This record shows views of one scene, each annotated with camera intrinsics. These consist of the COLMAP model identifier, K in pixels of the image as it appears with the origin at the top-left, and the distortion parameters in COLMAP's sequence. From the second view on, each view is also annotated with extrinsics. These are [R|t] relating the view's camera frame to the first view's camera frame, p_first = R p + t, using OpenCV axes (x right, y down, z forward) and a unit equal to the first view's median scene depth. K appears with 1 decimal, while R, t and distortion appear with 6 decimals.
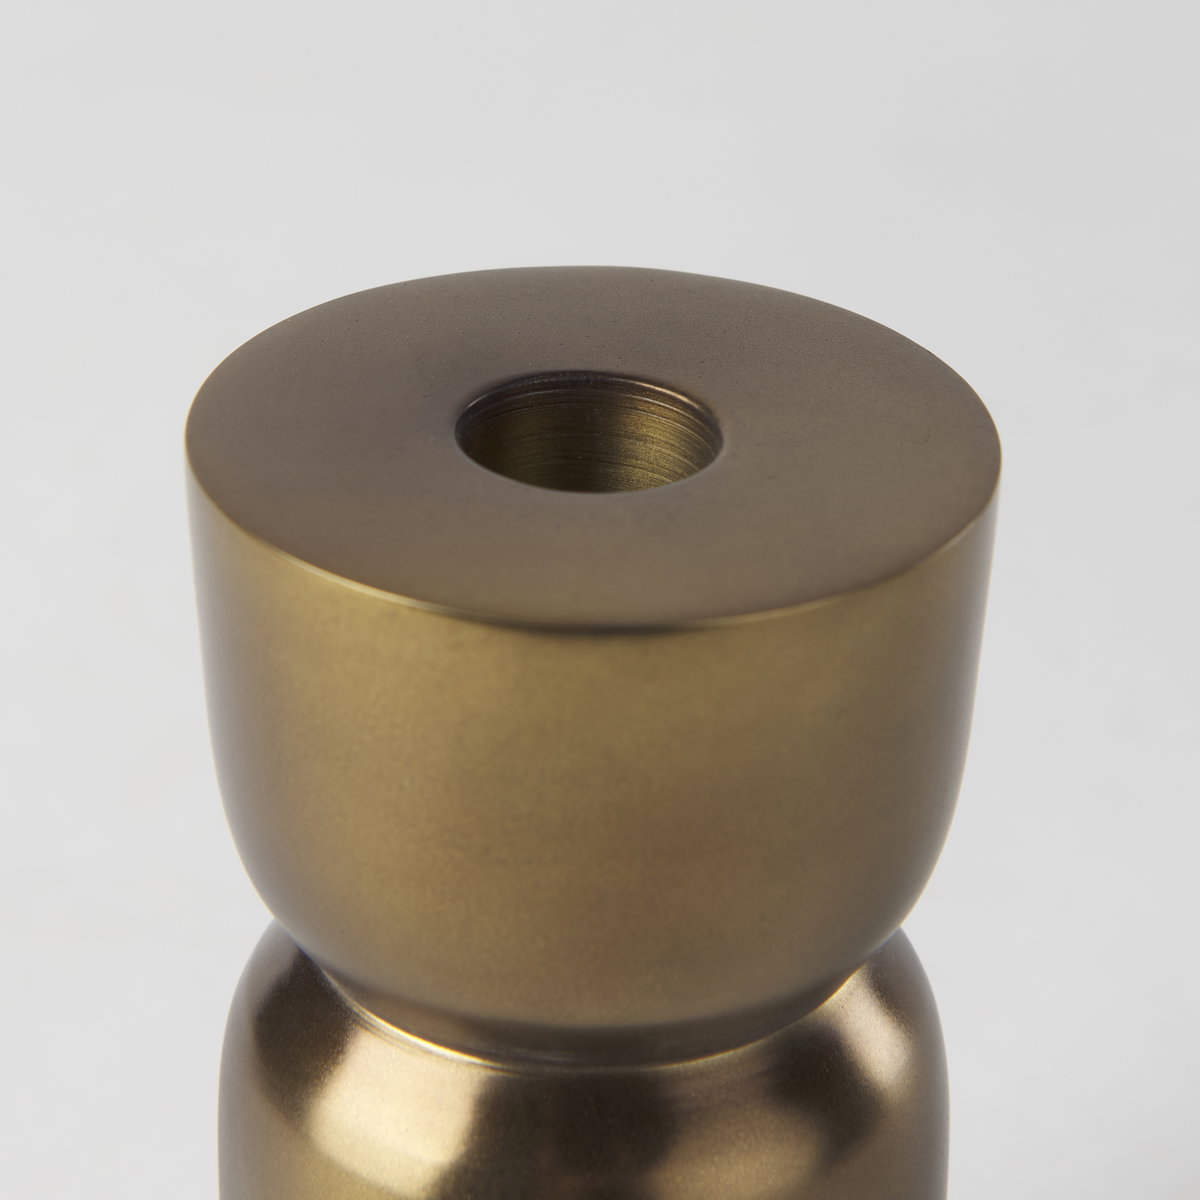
lens RADIAL K [[4413.1, 0, 603.8], [0, 4413.1, 601.9], [0, 0, 1]] dist [-0.028950, 0.000000]
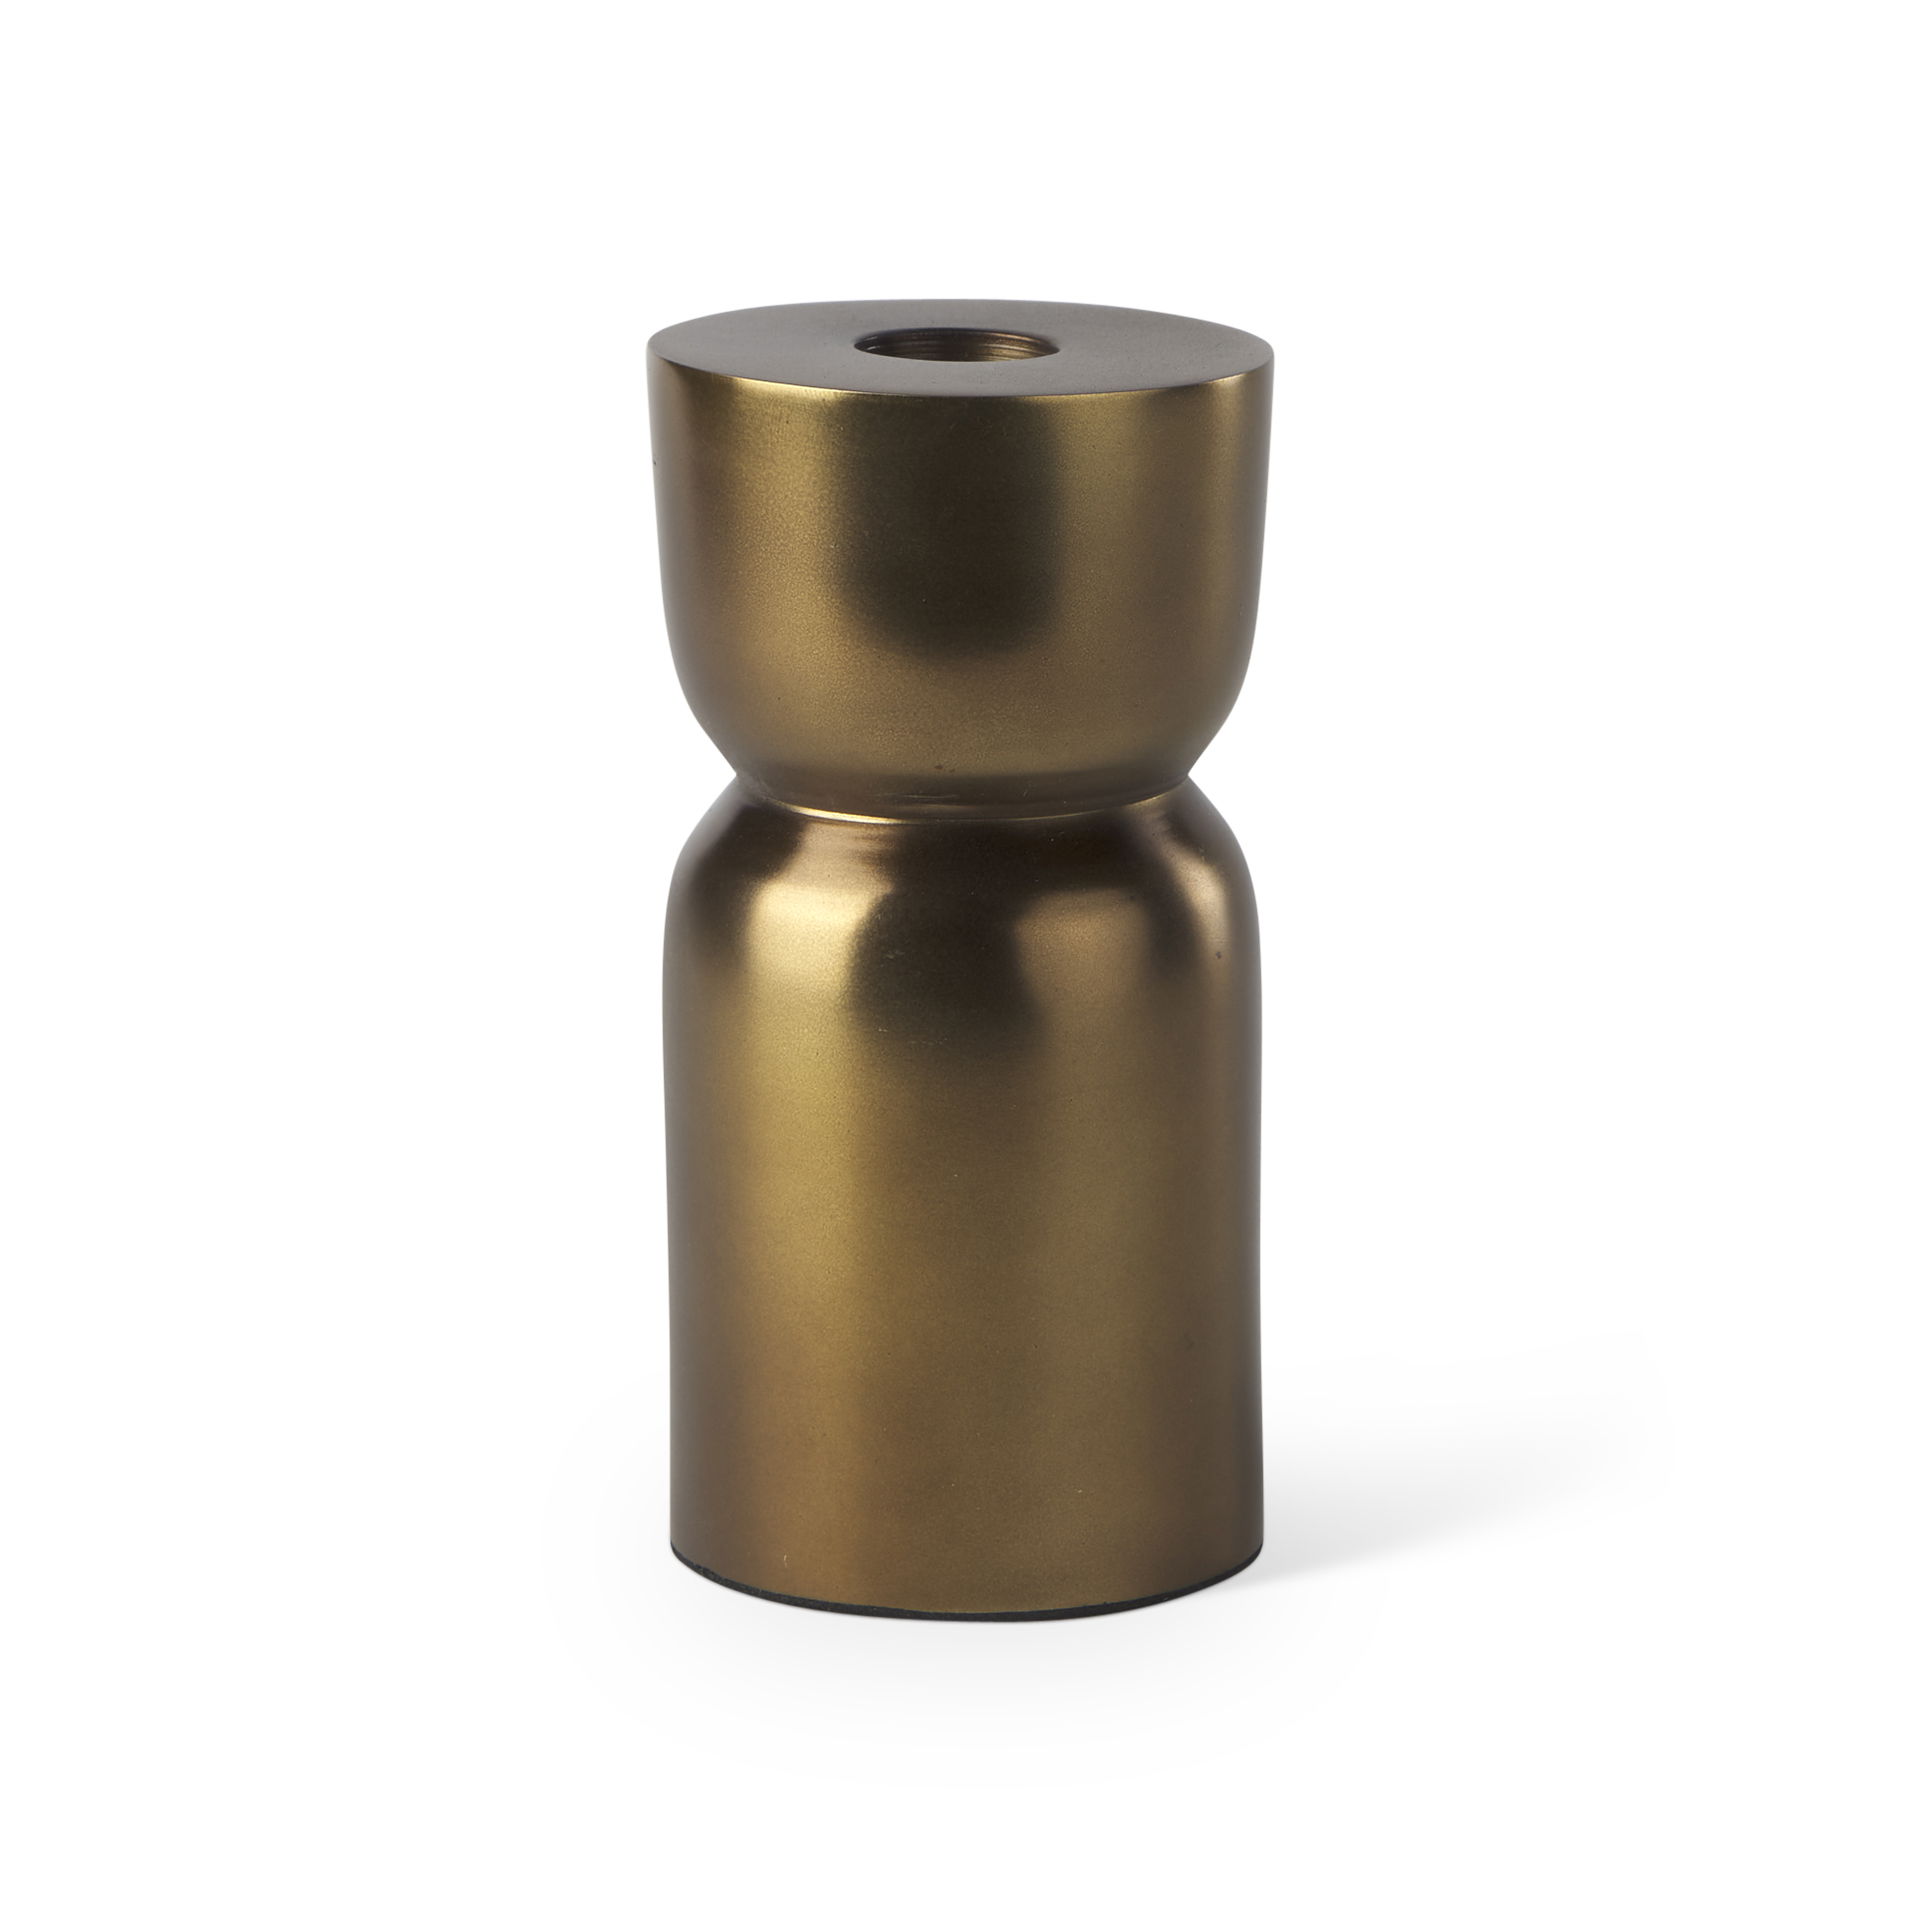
lens RADIAL K [[7061.0, 0, 1007.0], [0, 7061.0, 845.0], [0, 0, 1]] dist [-0.028950, 0.000000]
pose [[0.999333, -0.022335, 0.028900, -0.052233], [0.028803, 0.968461, -0.247496, 0.621360], [-0.022461, 0.248164, 0.968458, -0.985191]]
